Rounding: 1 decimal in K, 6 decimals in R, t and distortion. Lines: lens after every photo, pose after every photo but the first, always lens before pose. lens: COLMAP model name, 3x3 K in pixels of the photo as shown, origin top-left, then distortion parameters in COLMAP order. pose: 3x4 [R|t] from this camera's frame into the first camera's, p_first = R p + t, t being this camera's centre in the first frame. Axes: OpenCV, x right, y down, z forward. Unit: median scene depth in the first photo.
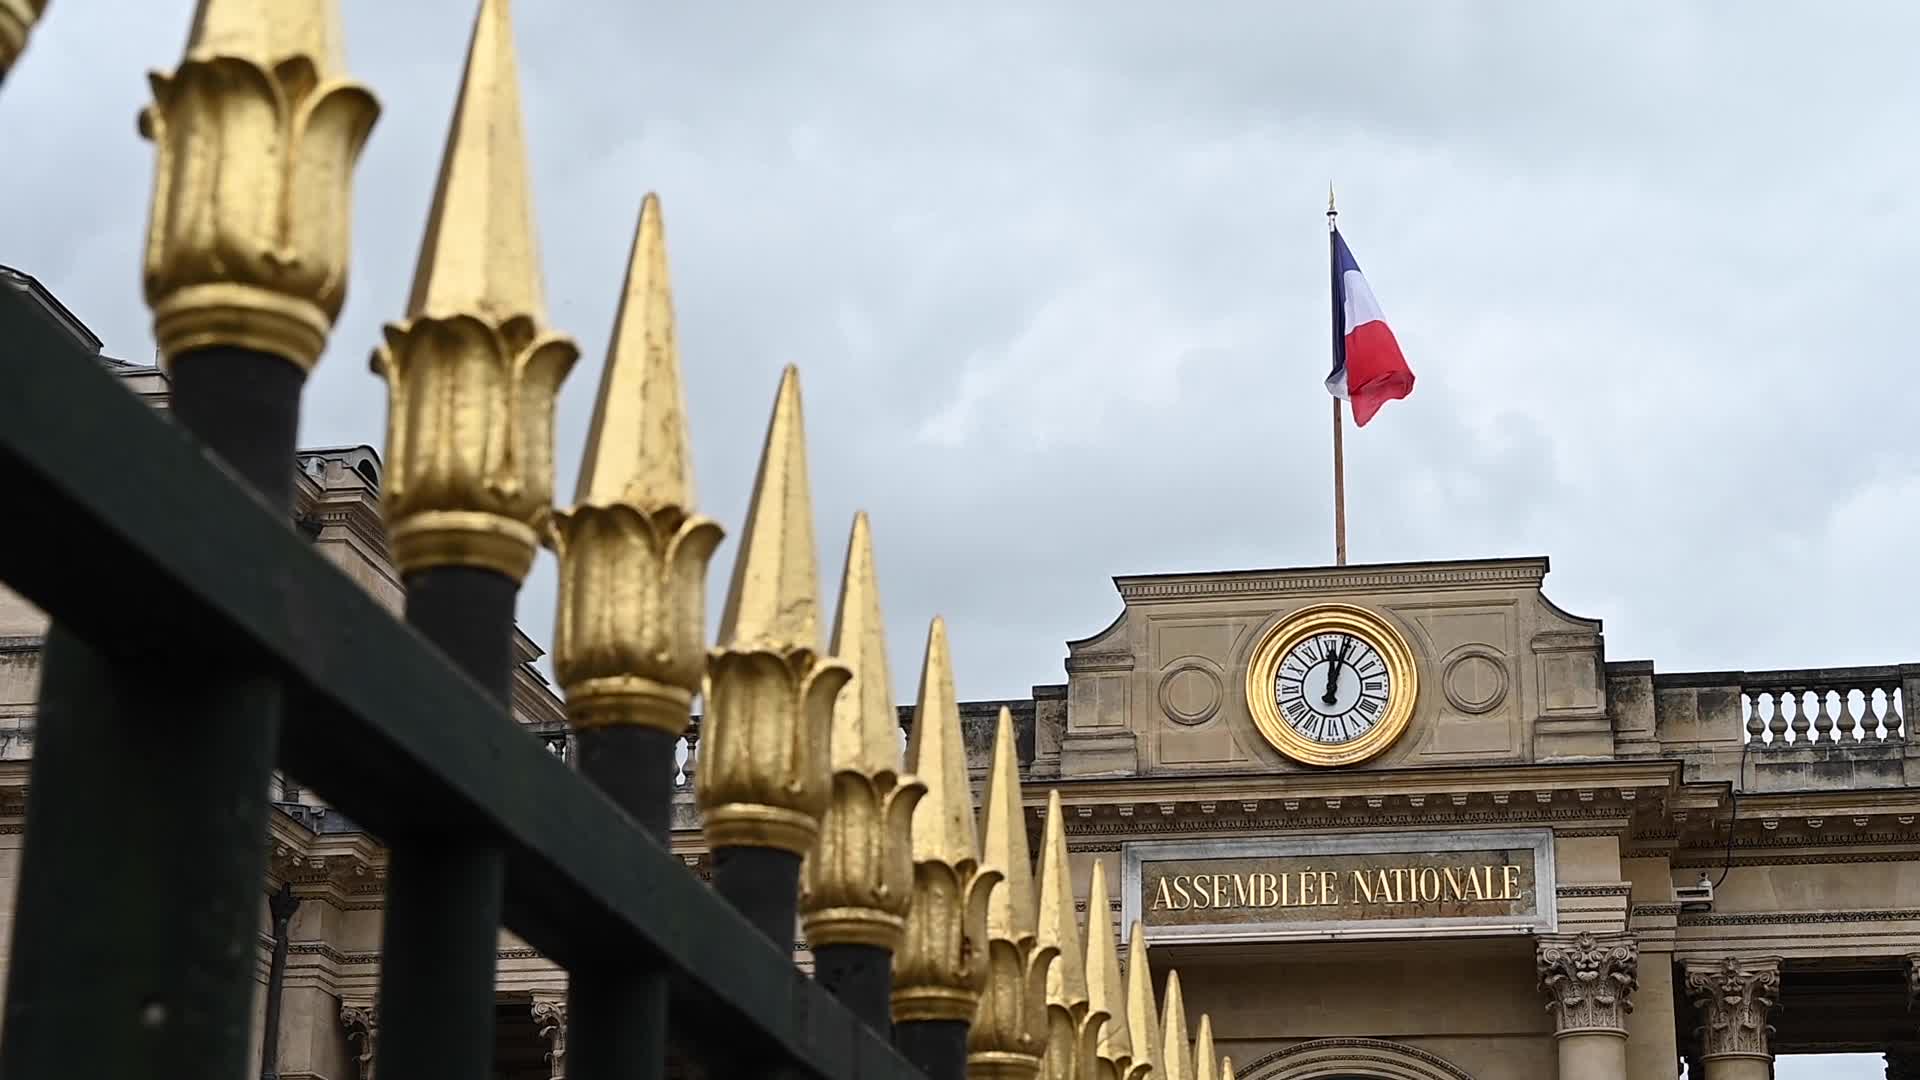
lens RADIAL K [[3361.9, 0, 962.8], [0, 3361.9, 539.6], [0, 0, 1]] dist [-0.027452, 0.000000]
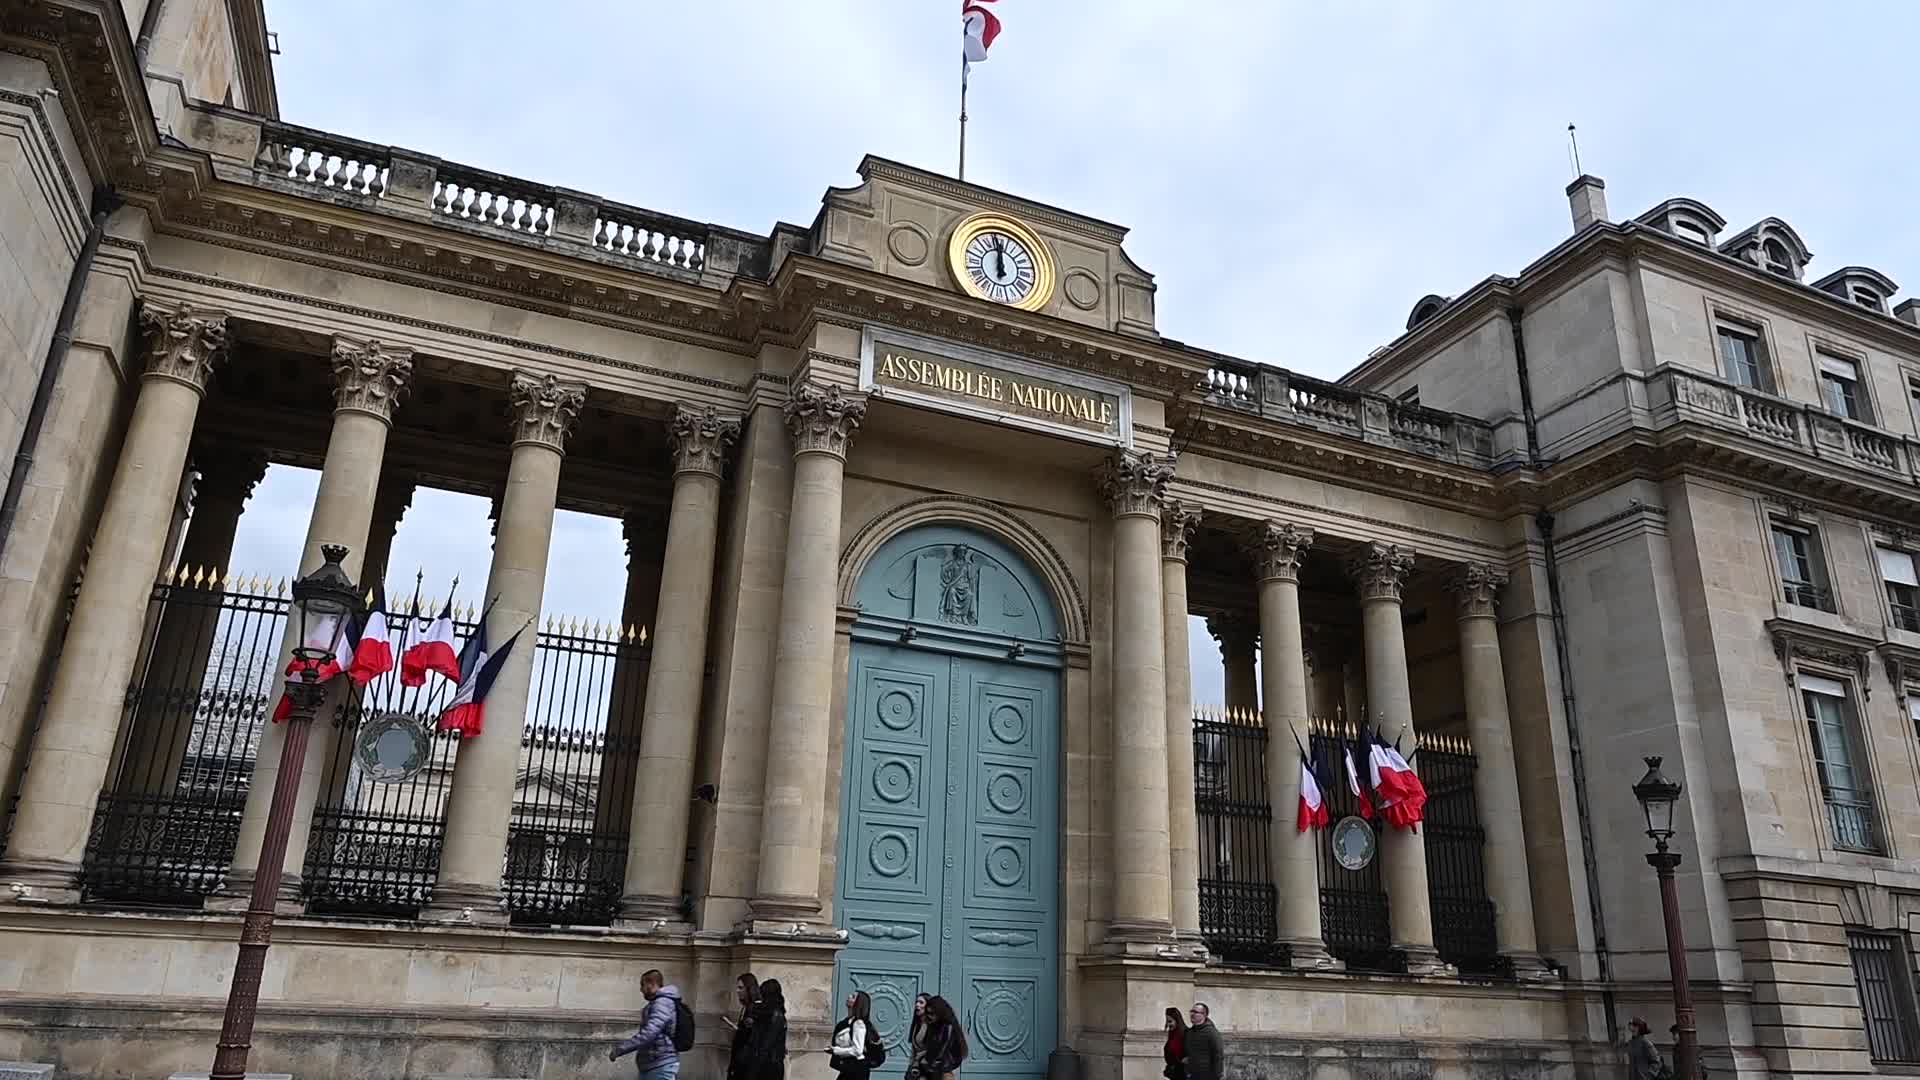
lens RADIAL K [[1276.8, 0, 956.1], [0, 1276.8, 542.2], [0, 0, 1]] dist [-0.009671, -0.001177]
pose [[0.834150, 0.199582, 0.514160, -0.173177], [-0.201856, 0.978025, -0.052158, 0.197927], [-0.513271, -0.060279, 0.856107, 0.526851]]
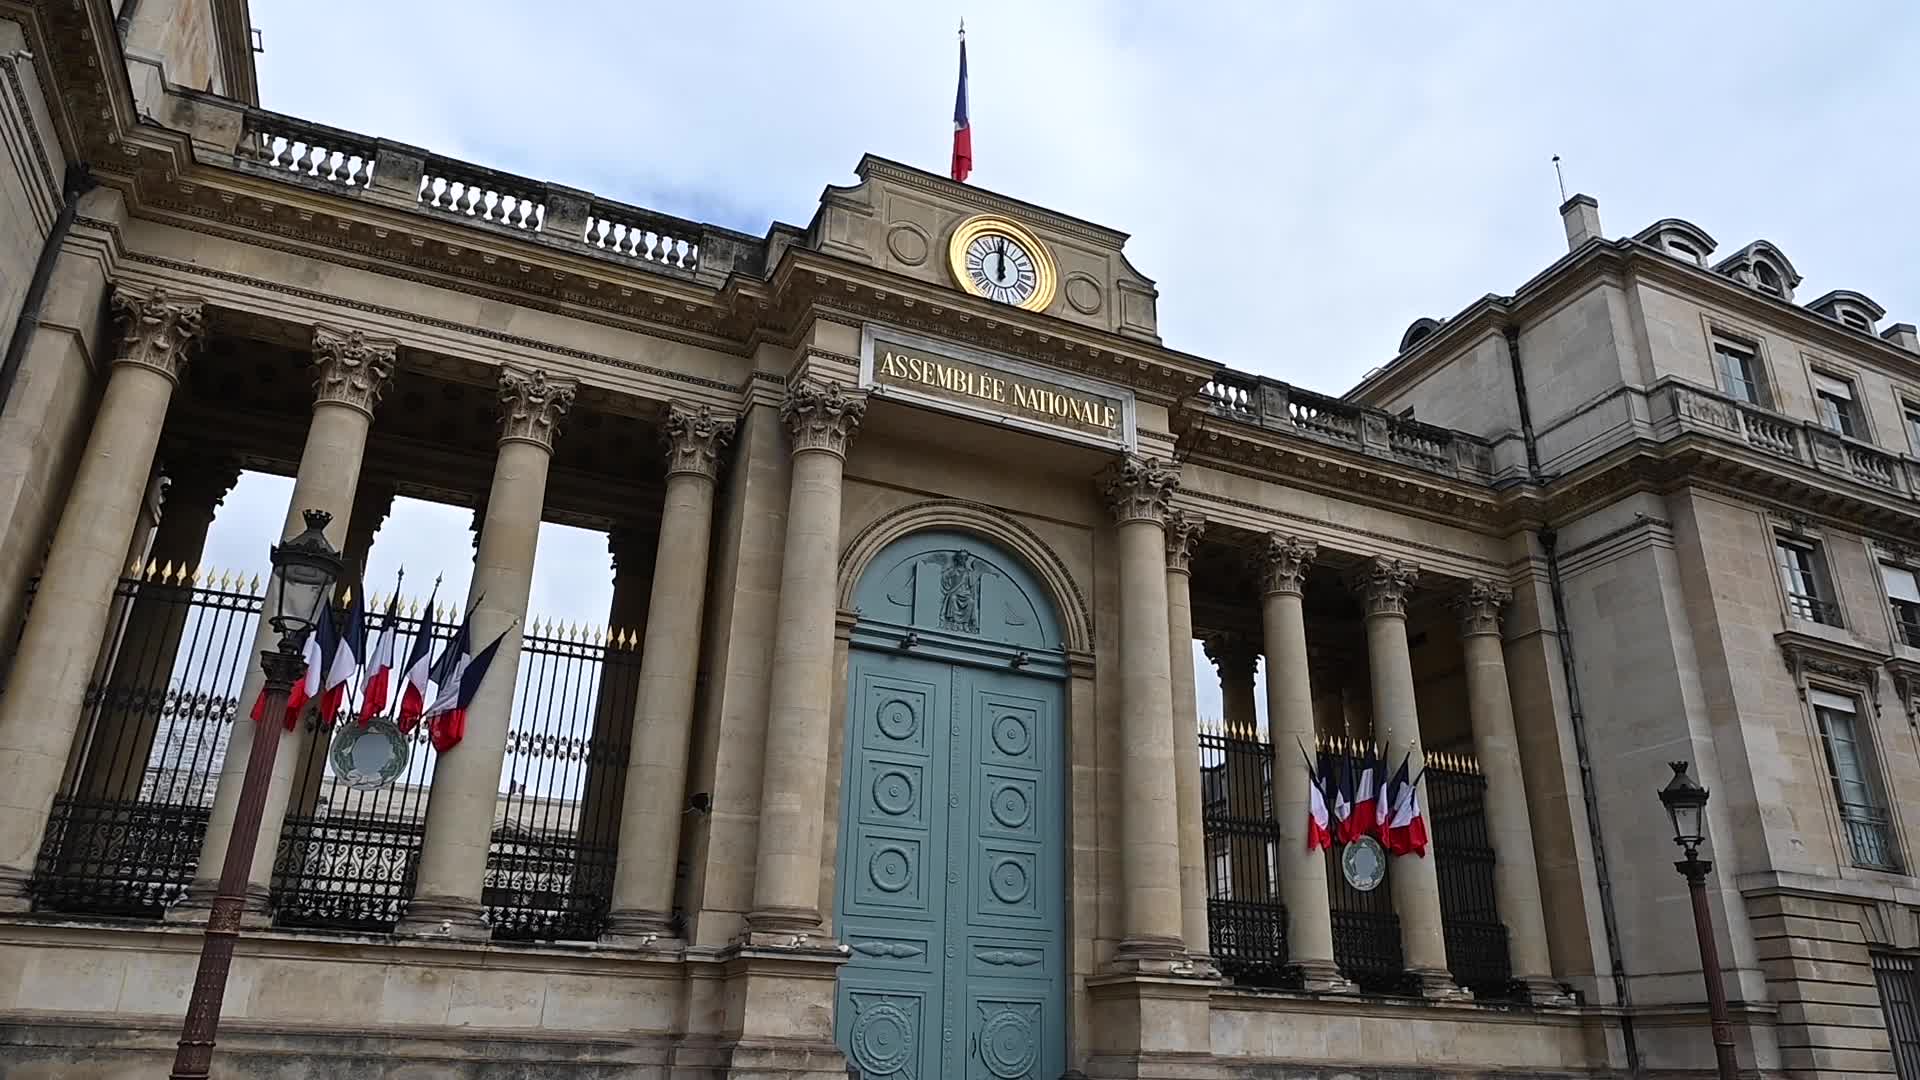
lens RADIAL K [[1276.8, 0, 956.3], [0, 1276.8, 544.3], [0, 0, 1]] dist [-0.009671, -0.001177]
pose [[0.822915, 0.221858, 0.523058, -0.170104], [-0.200722, 0.974768, -0.097663, 0.219994], [-0.531528, -0.024621, 0.846683, 0.546016]]
